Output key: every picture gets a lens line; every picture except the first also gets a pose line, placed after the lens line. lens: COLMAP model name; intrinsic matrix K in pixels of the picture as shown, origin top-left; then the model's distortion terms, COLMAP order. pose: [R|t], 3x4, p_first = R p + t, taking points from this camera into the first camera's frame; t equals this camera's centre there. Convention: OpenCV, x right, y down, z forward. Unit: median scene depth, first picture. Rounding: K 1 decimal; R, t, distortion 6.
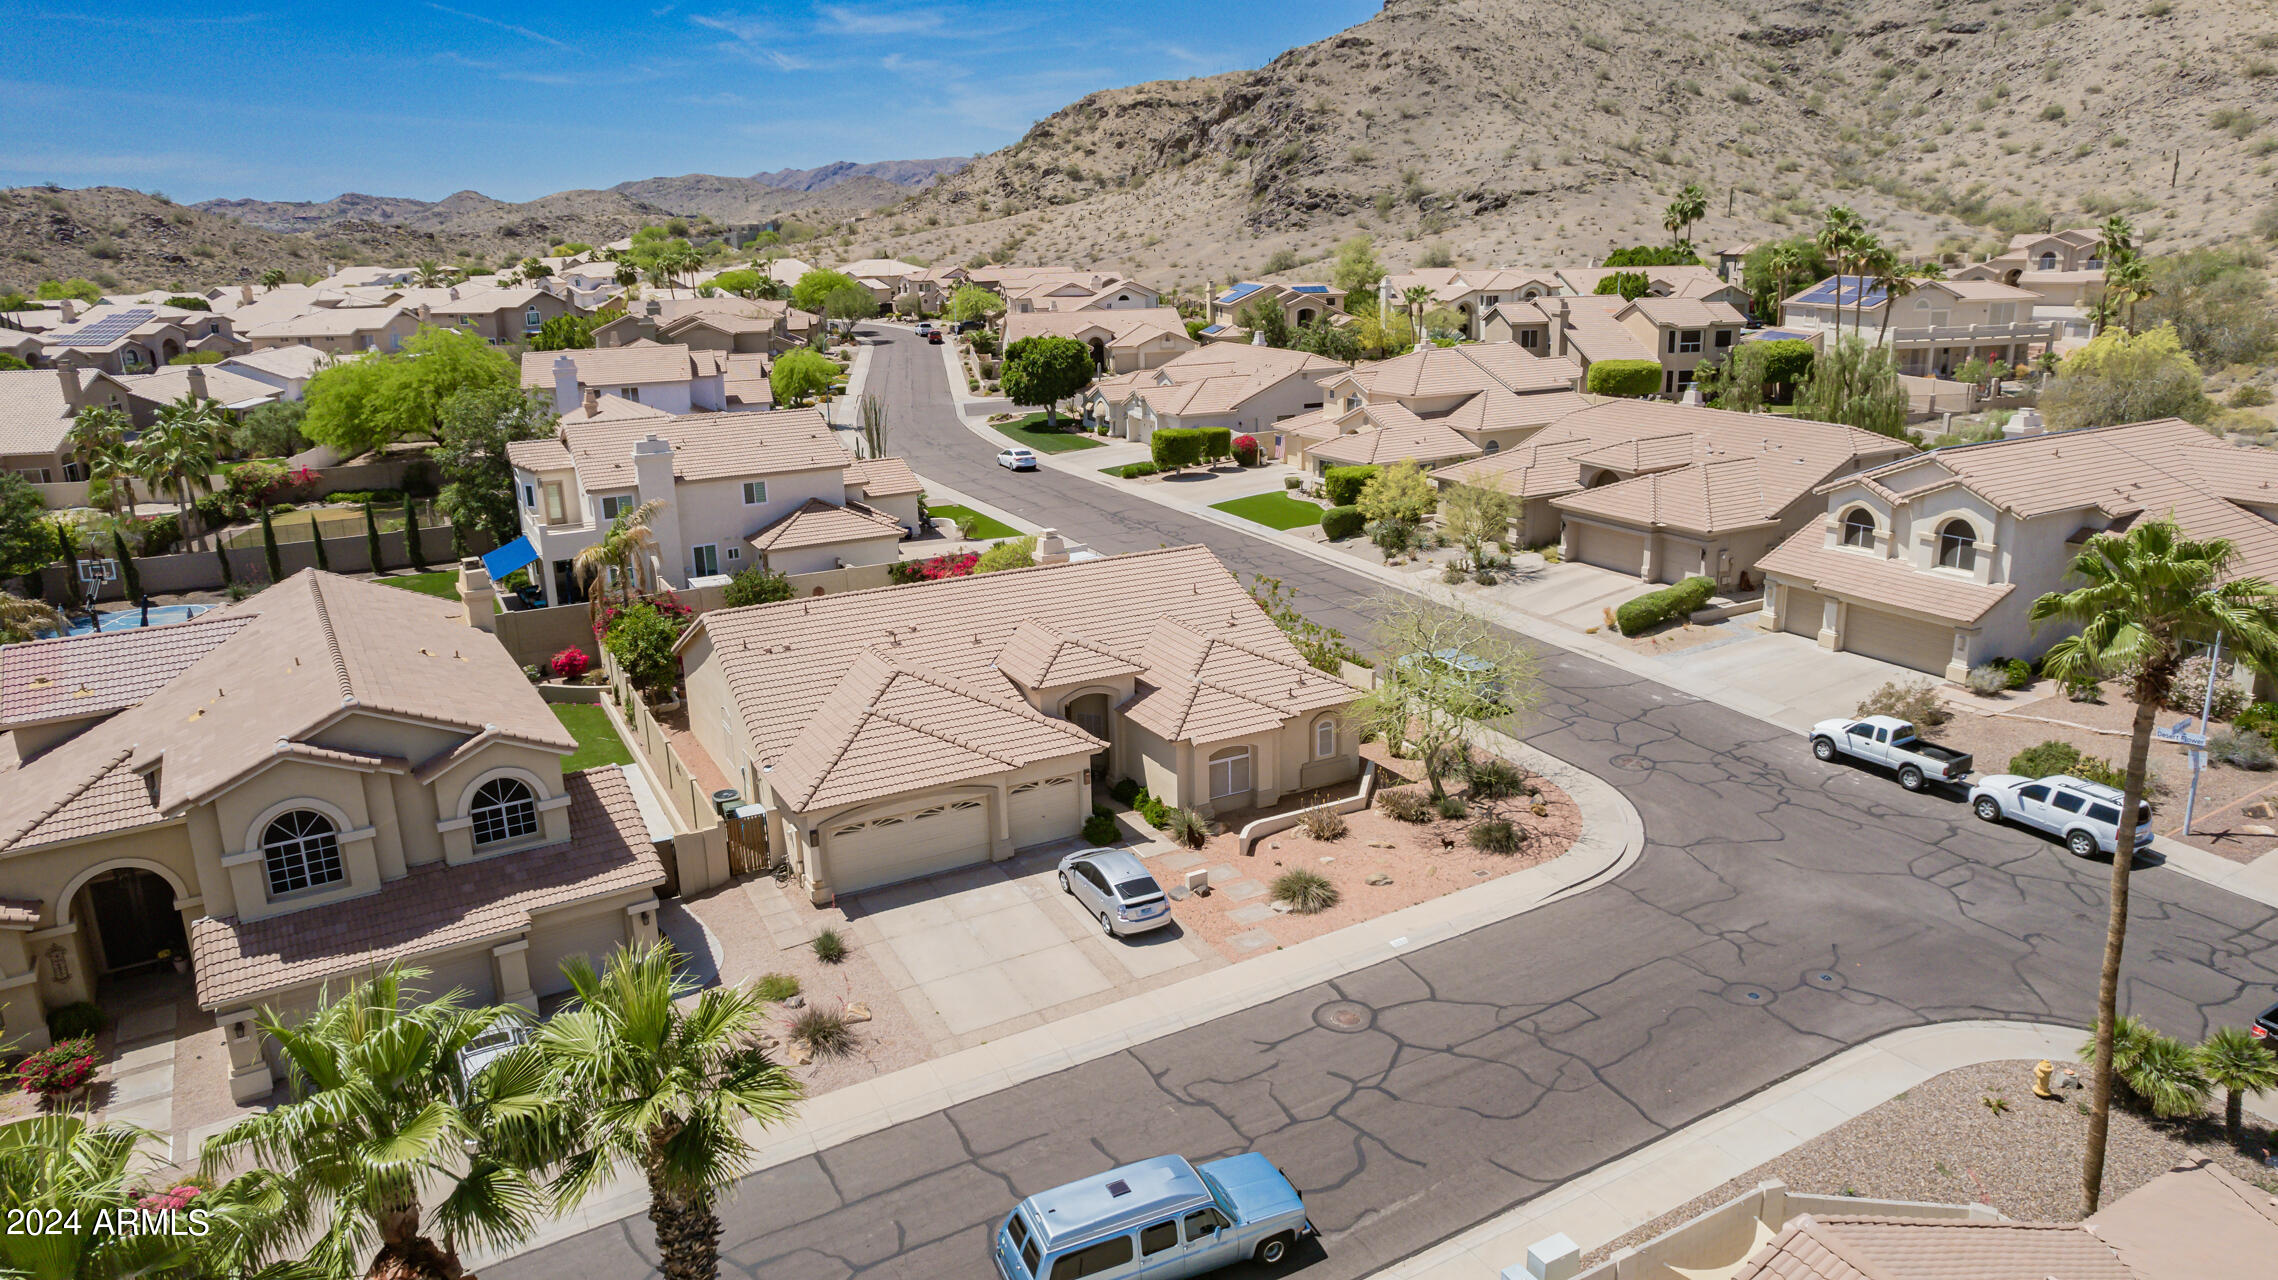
lens RADIAL K [[1447.3, 0, 1149.3], [0, 1447.3, 641.1], [0, 0, 1]] dist [-0.081174, 0.074065]
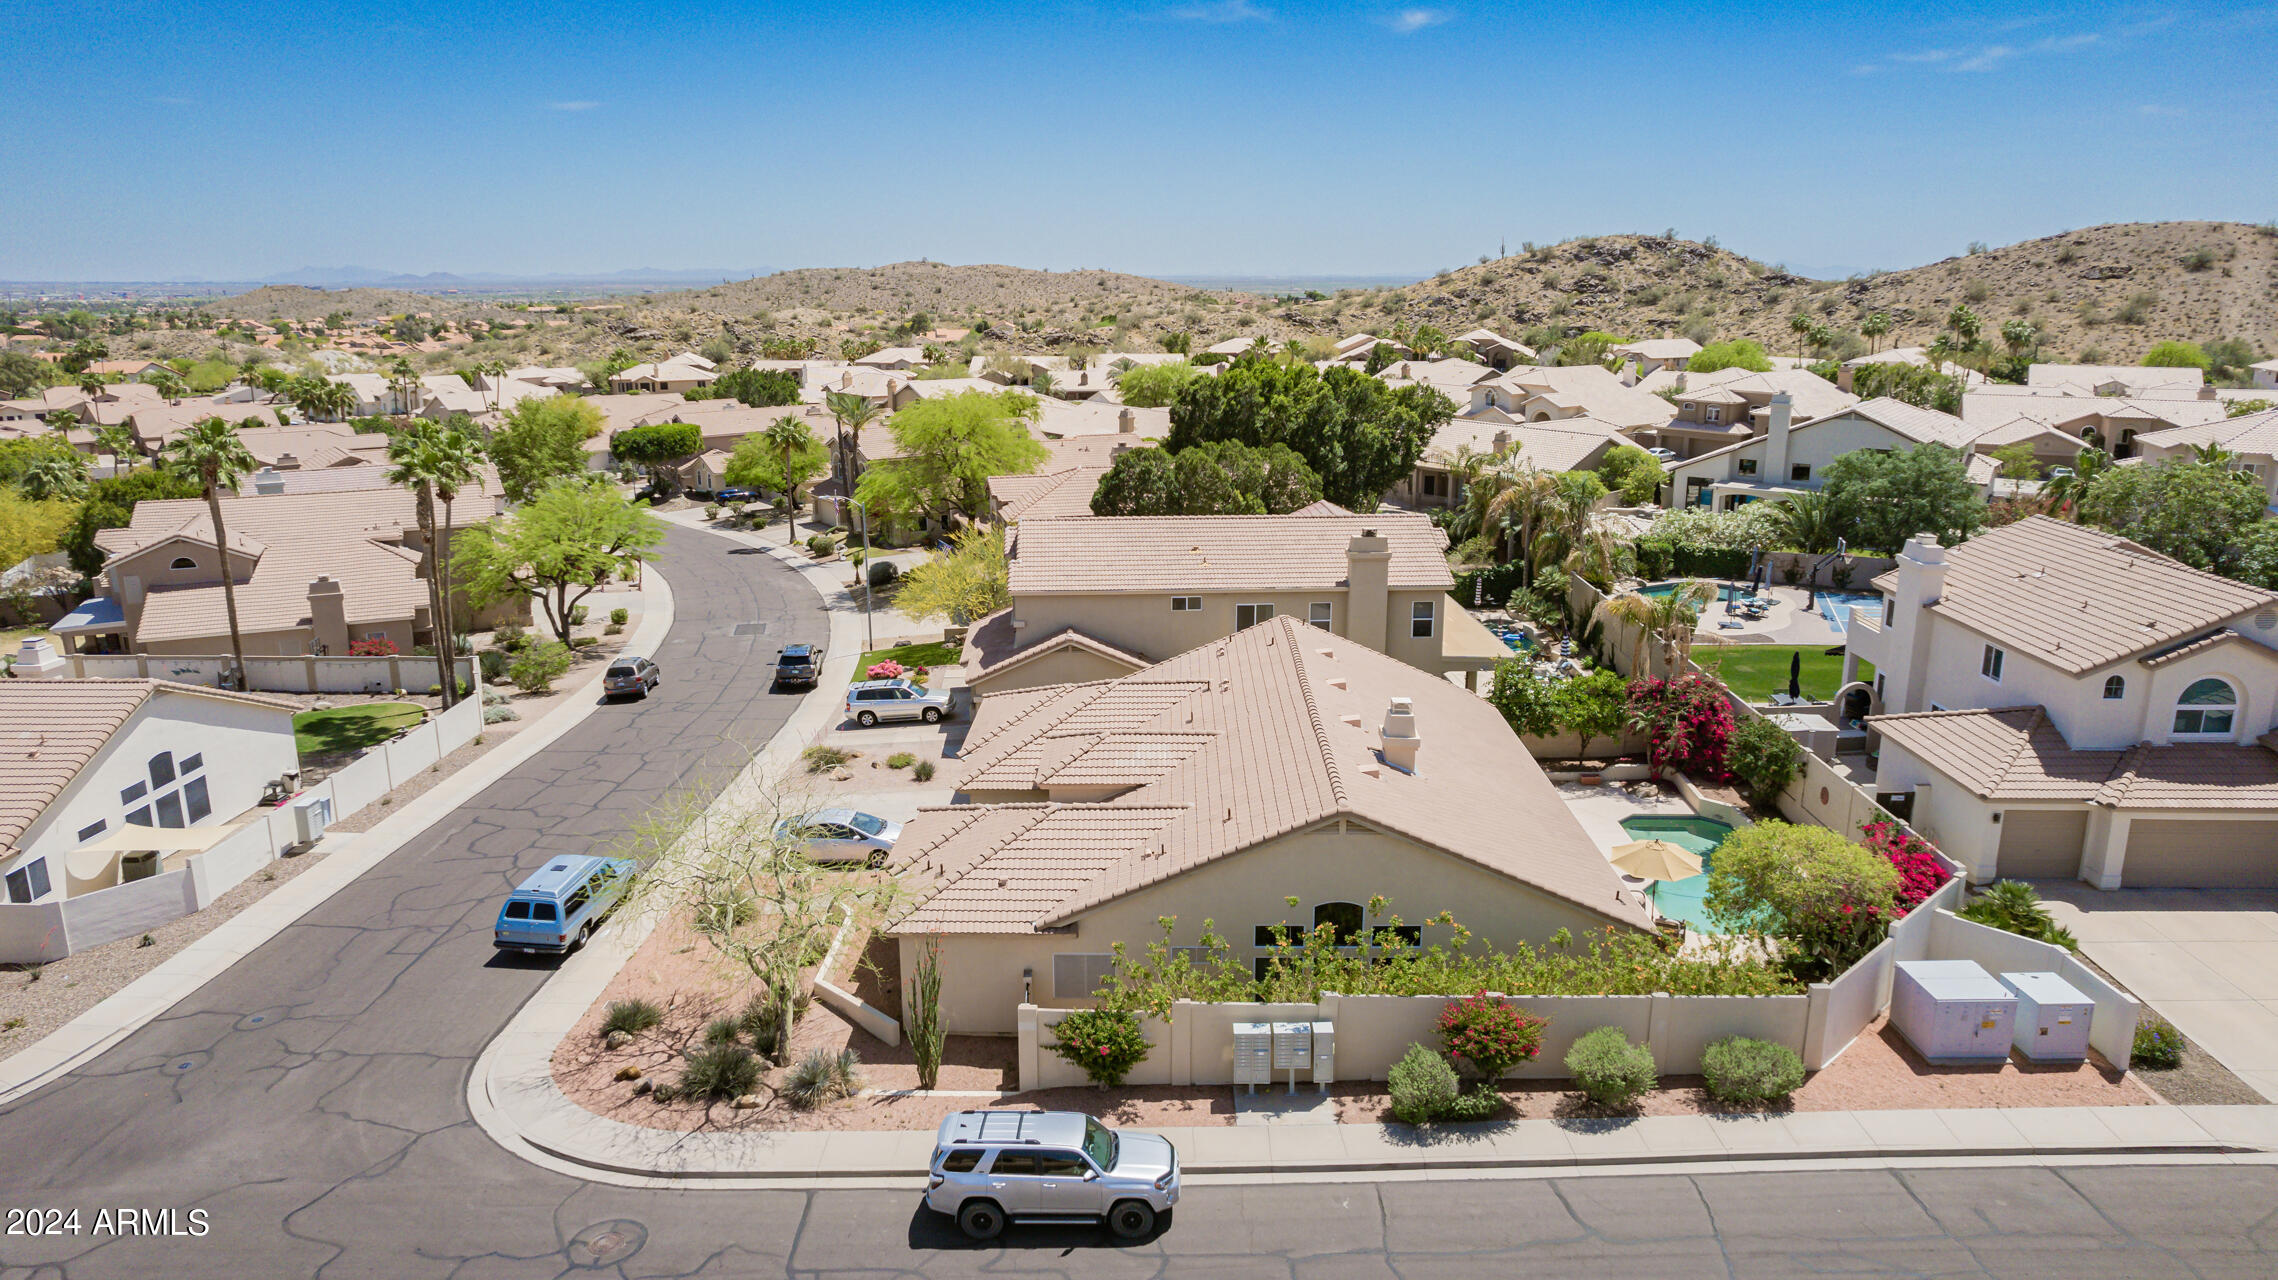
lens RADIAL K [[1447.3, 0, 1149.3], [0, 1447.3, 641.1], [0, 0, 1]] dist [-0.081174, 0.074065]
pose [[-0.488804, 0.239796, -0.838790, 0.569320], [-0.226091, 0.893810, 0.387280, -0.345745], [0.842587, 0.378947, -0.382682, 1.153639]]
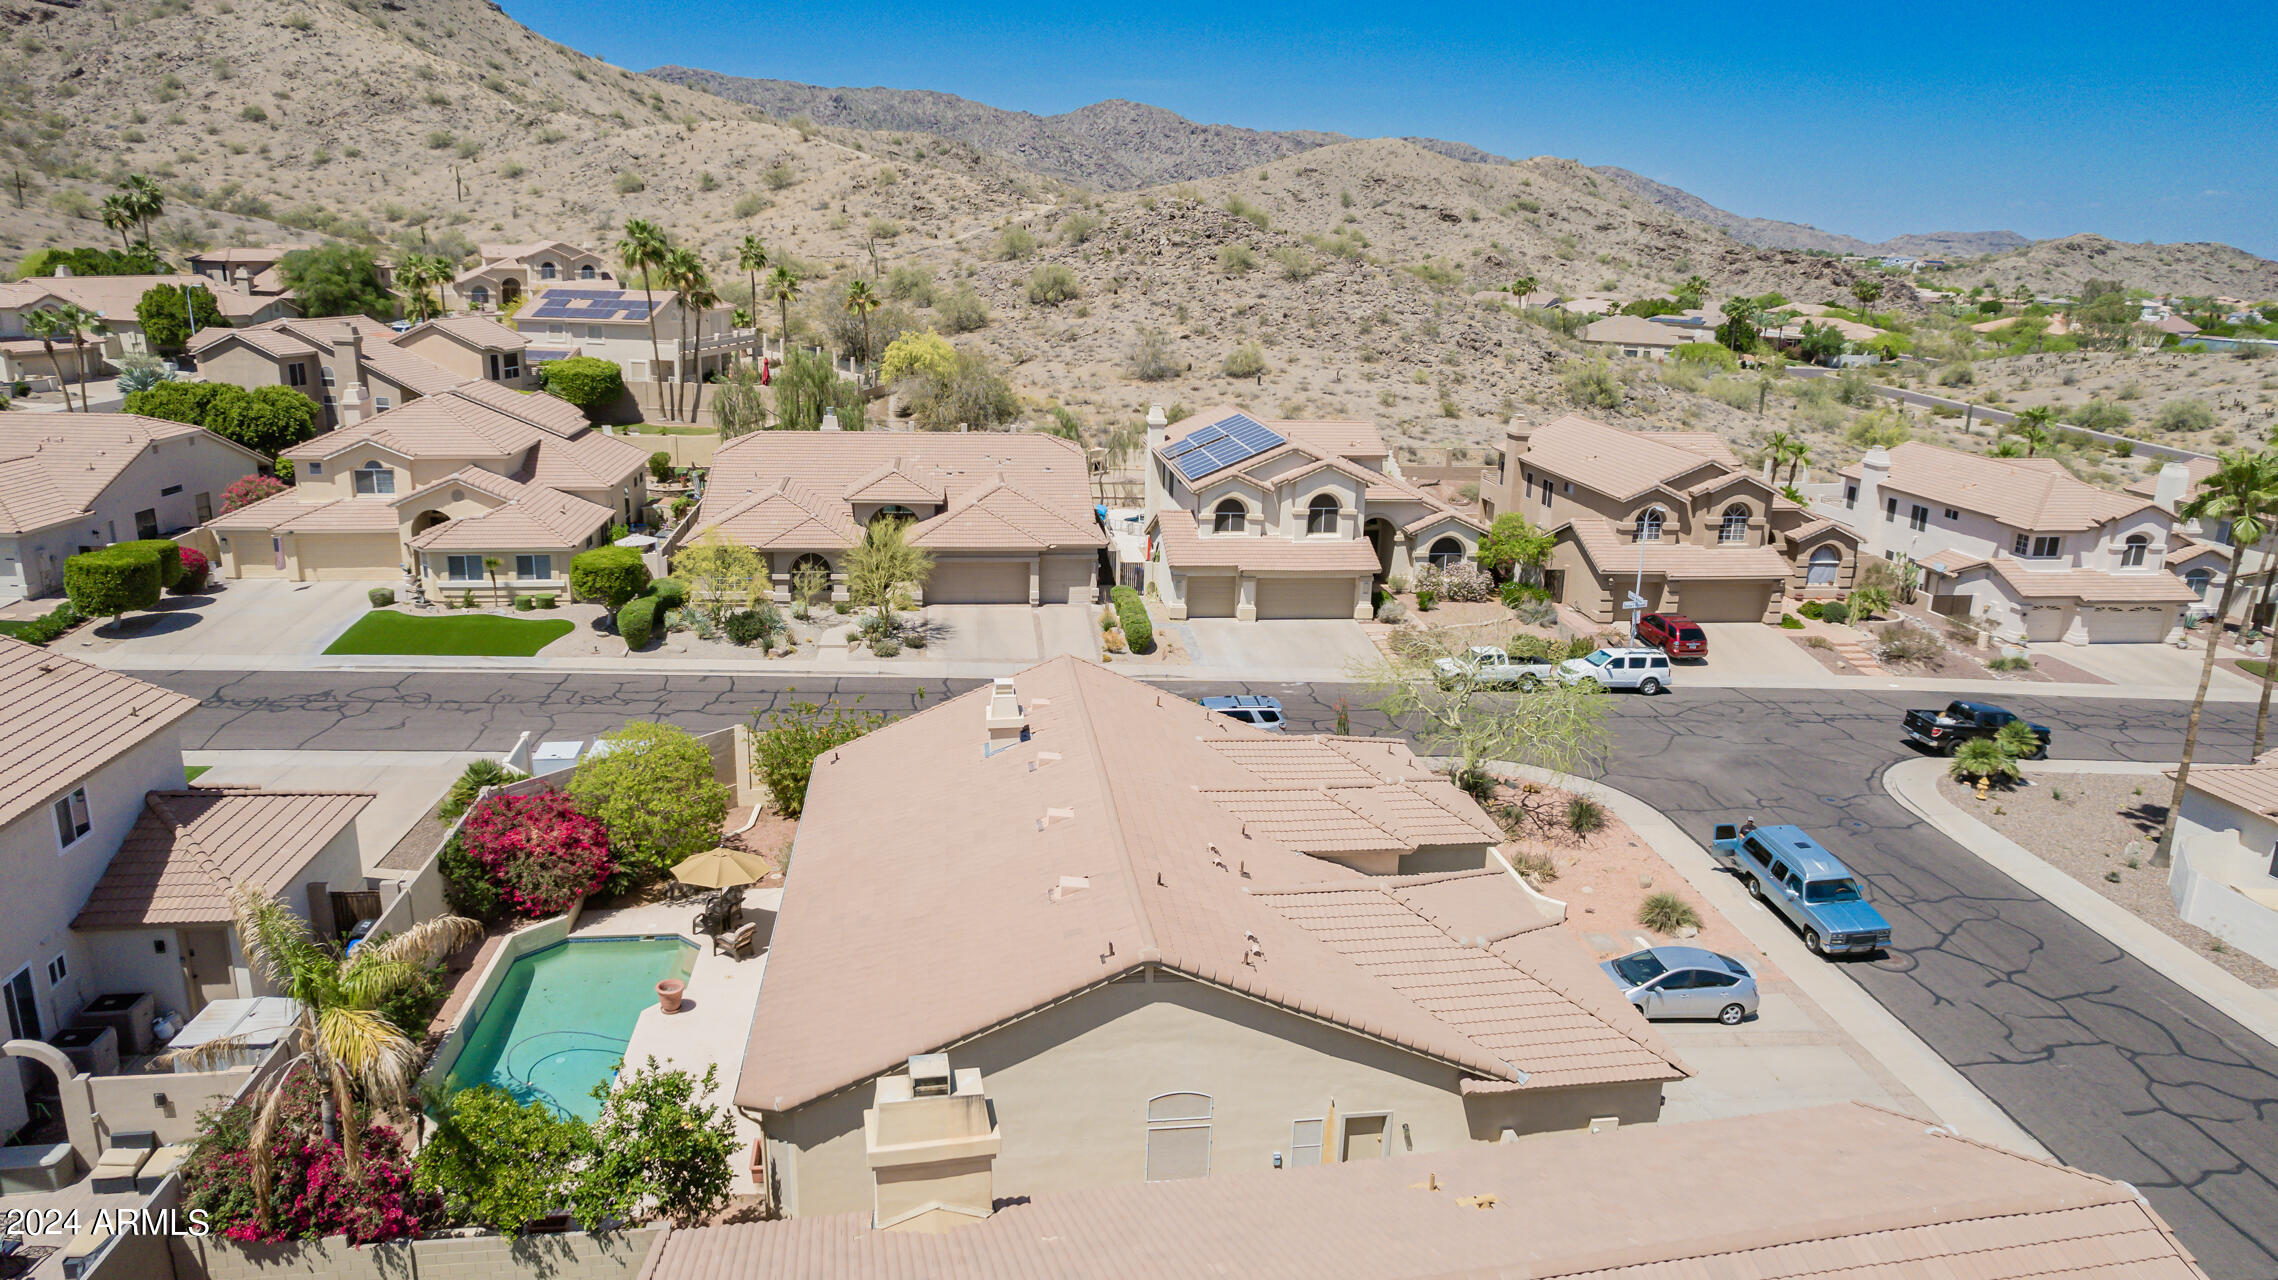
lens RADIAL K [[1447.3, 0, 1149.3], [0, 1447.3, 641.1], [0, 0, 1]] dist [-0.081174, 0.074065]
pose [[0.350942, -0.220845, 0.909982, -0.669807], [0.220752, 0.963913, 0.148799, -0.183746], [-0.910005, 0.148660, 0.387029, 0.665548]]
